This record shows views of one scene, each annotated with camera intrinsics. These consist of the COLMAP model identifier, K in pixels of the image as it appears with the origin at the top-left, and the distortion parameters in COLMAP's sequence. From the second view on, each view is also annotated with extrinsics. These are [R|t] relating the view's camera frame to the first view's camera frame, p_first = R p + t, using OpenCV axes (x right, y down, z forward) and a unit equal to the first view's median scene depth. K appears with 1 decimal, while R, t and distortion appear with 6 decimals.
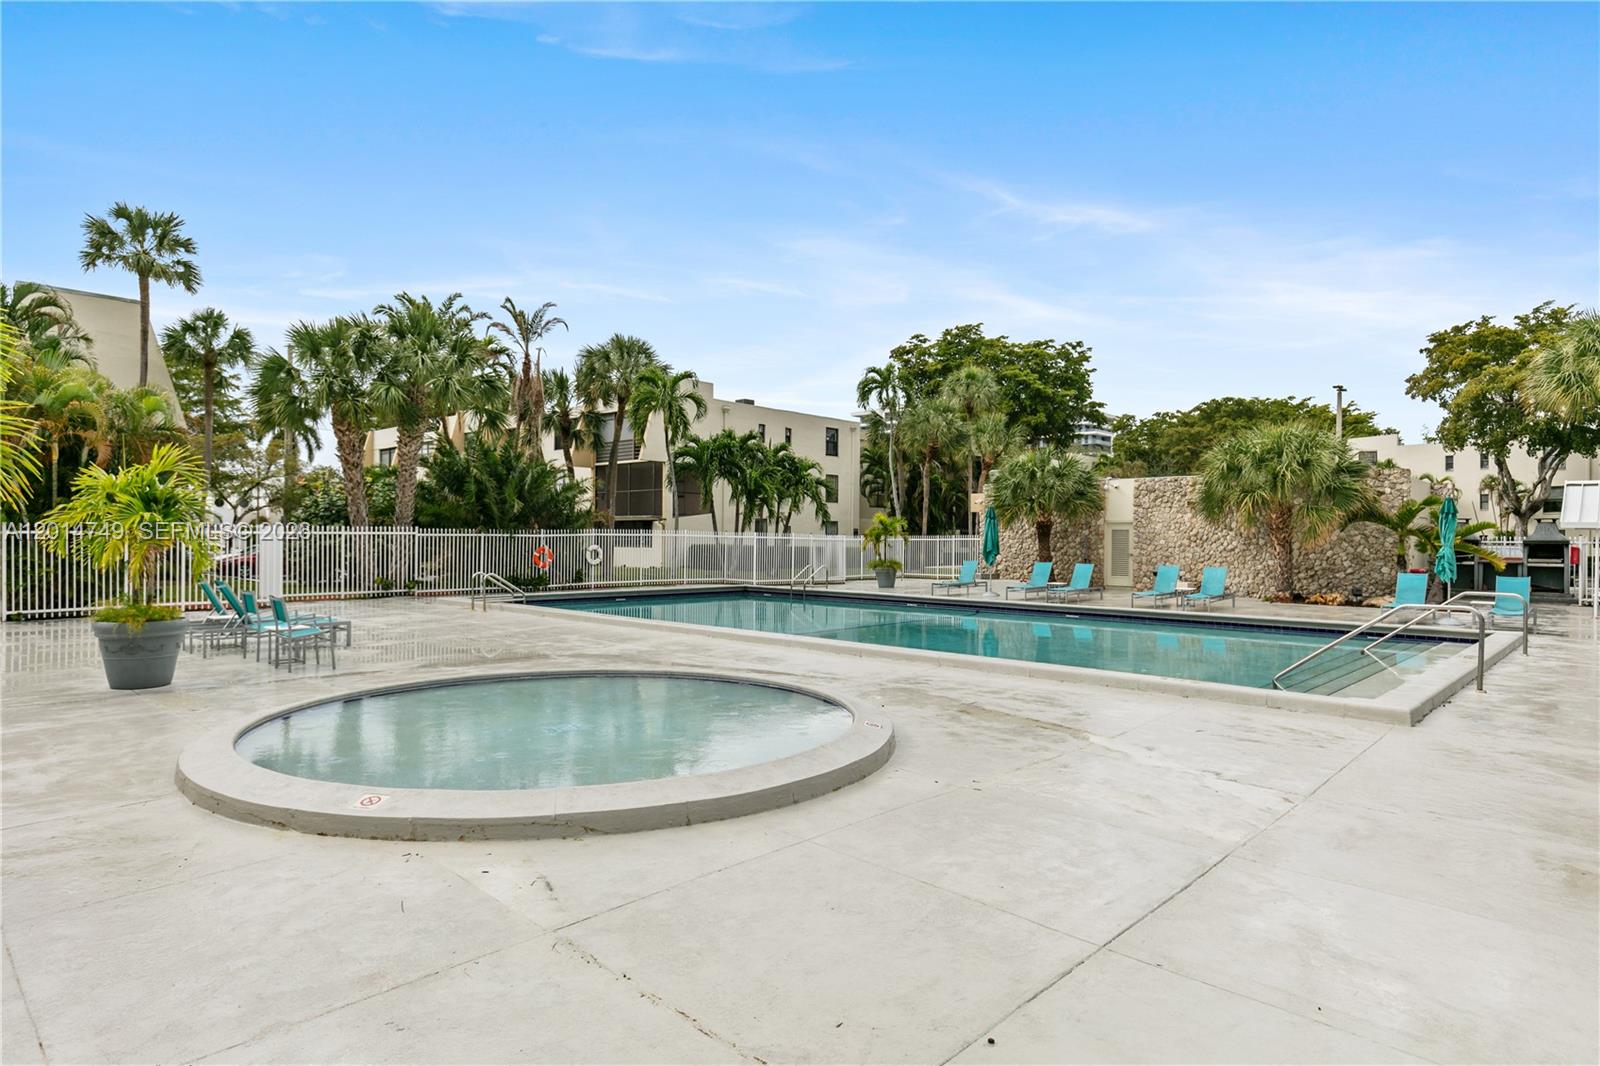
lens RADIAL K [[959.5, 0, 802.2], [0, 959.5, 533.9], [0, 0, 1]] dist [0.001692, 0.002216]
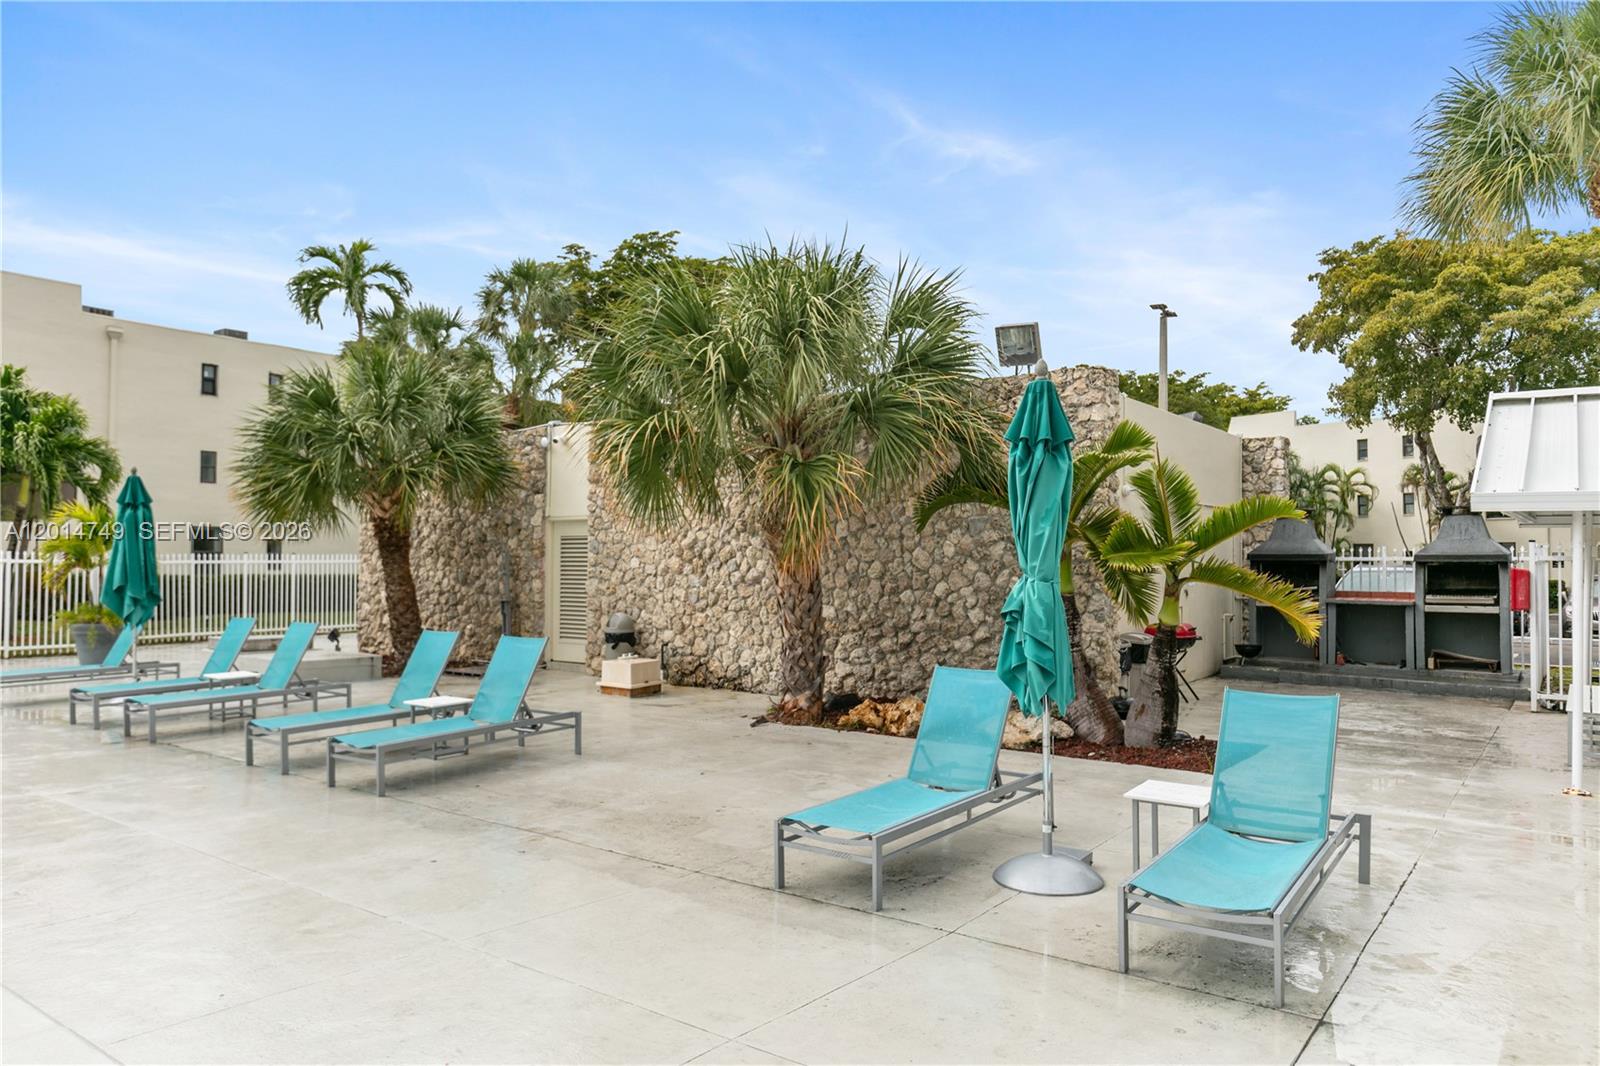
lens RADIAL K [[1085.9, 0, 798.5], [0, 1085.9, 539.0], [0, 0, 1]] dist [-0.009655, -0.004815]
pose [[0.996652, -0.004966, 0.081605, 0.238541], [0.006306, 0.999849, -0.016174, 0.003466], [-0.081512, 0.016634, 0.996534, 0.294012]]
